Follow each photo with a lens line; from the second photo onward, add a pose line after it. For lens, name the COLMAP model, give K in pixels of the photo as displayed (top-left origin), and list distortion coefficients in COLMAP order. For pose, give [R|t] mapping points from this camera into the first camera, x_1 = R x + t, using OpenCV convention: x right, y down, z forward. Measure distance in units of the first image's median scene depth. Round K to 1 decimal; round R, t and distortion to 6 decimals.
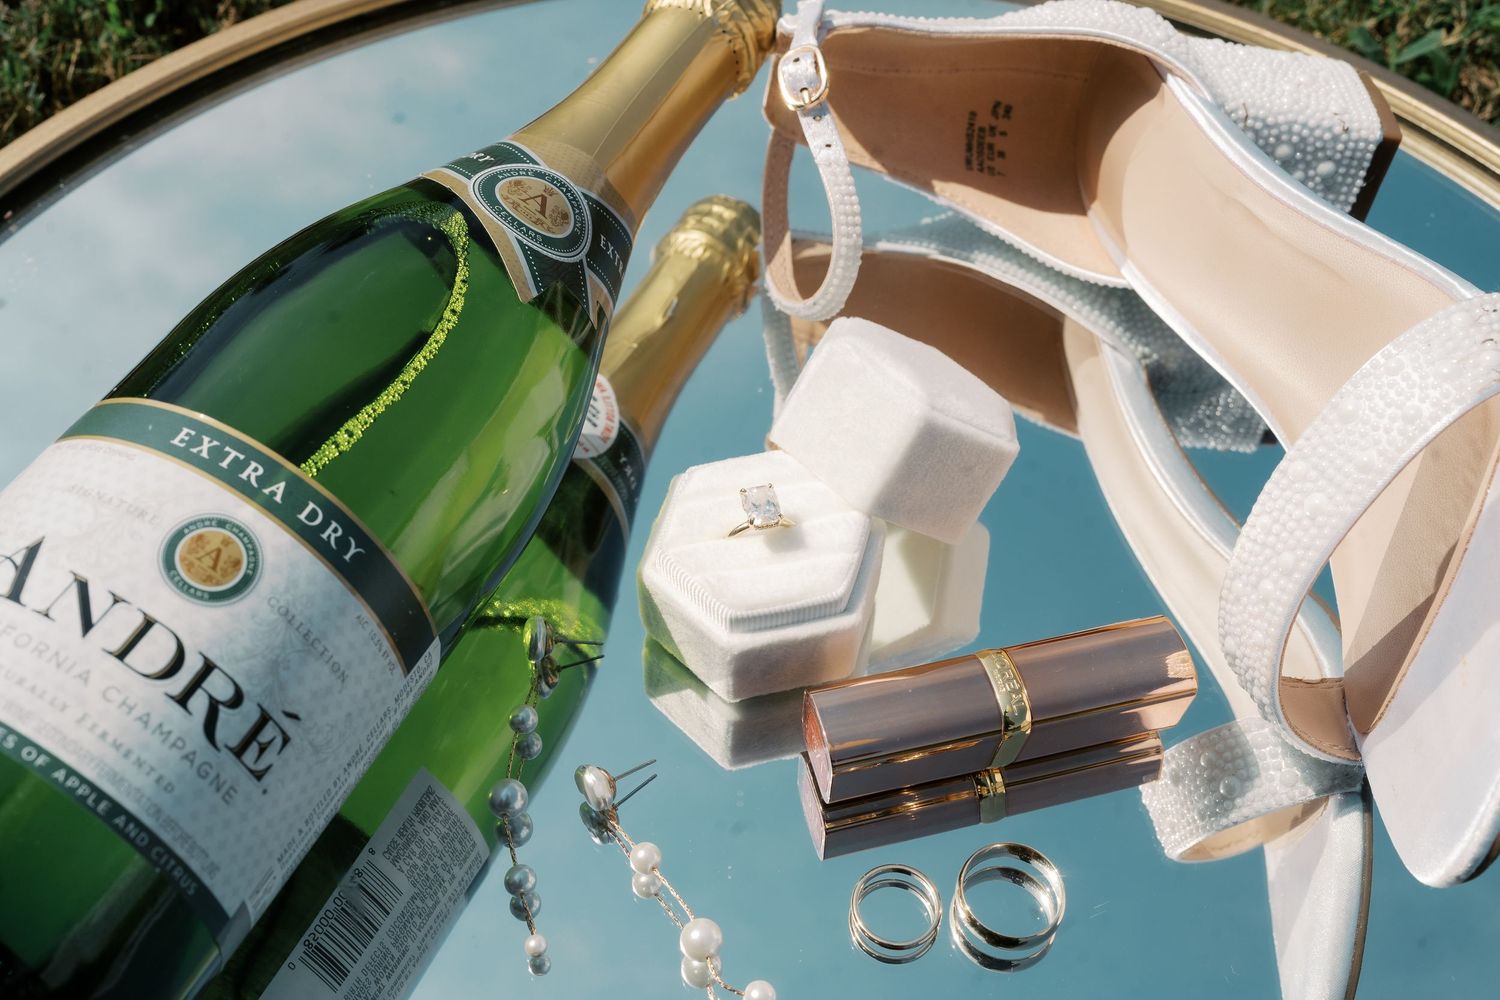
lens RADIAL K [[1571.0, 0, 750.6], [0, 1571.0, 501.7], [0, 0, 1]] dist [0.006086, 0.000000]
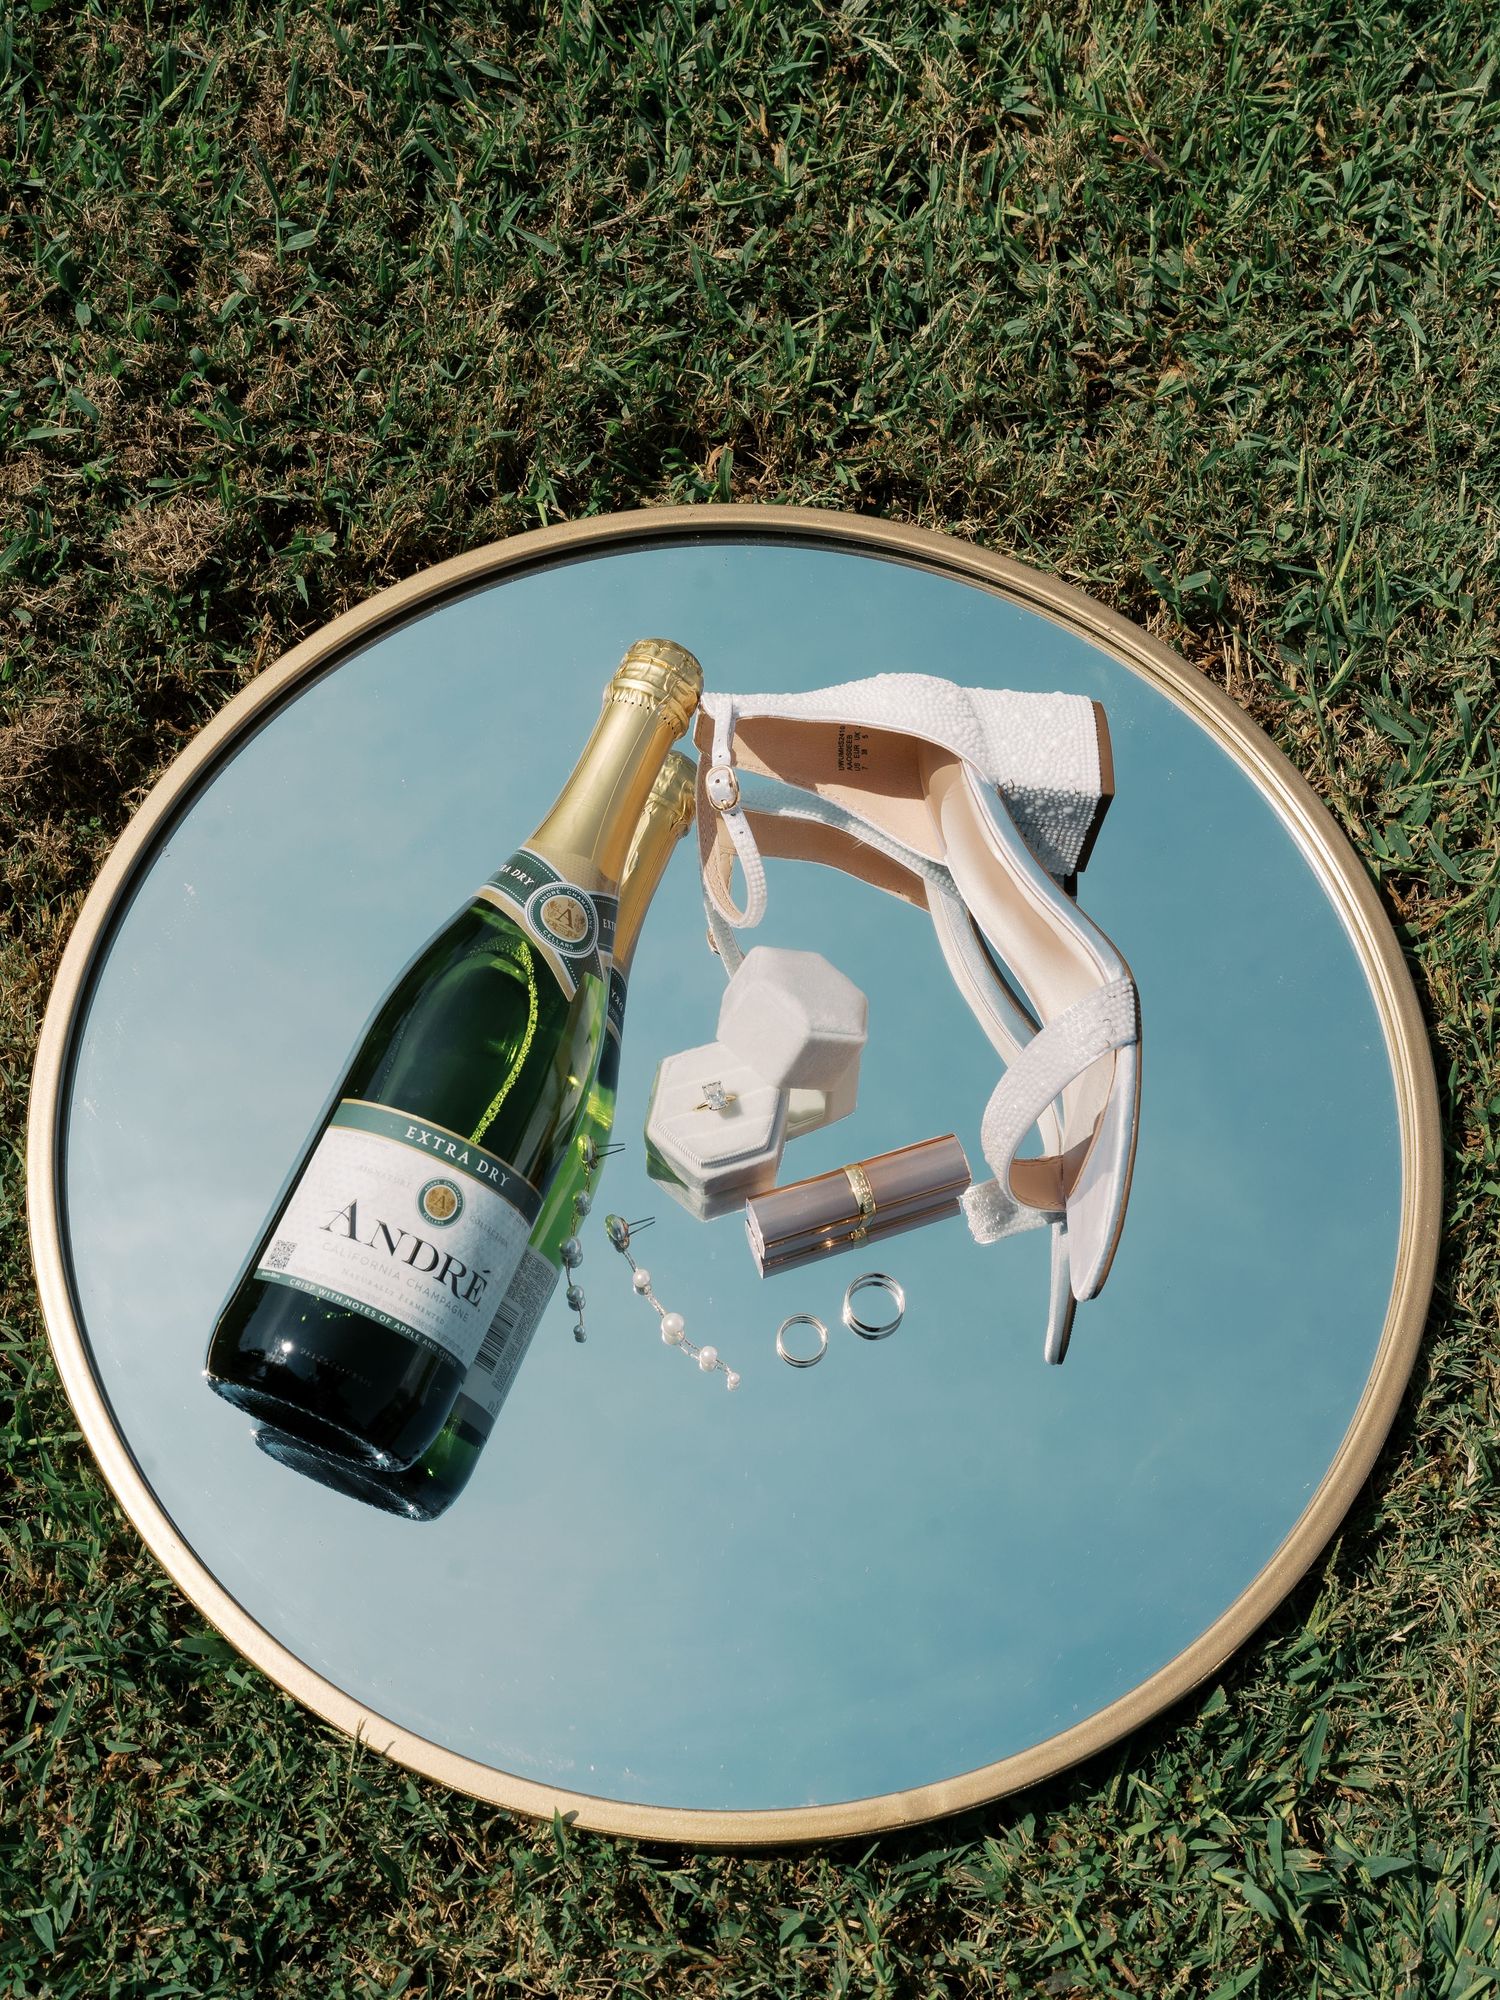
lens RADIAL K [[2034.4, 0, 749.6], [0, 2034.4, 998.7], [0, 0, 1]] dist [-0.006935, 0.000000]
pose [[0.997433, -0.066141, 0.027449, -0.009850], [0.057035, 0.965523, 0.253991, -0.693072], [-0.043302, -0.251774, 0.966817, -1.171170]]
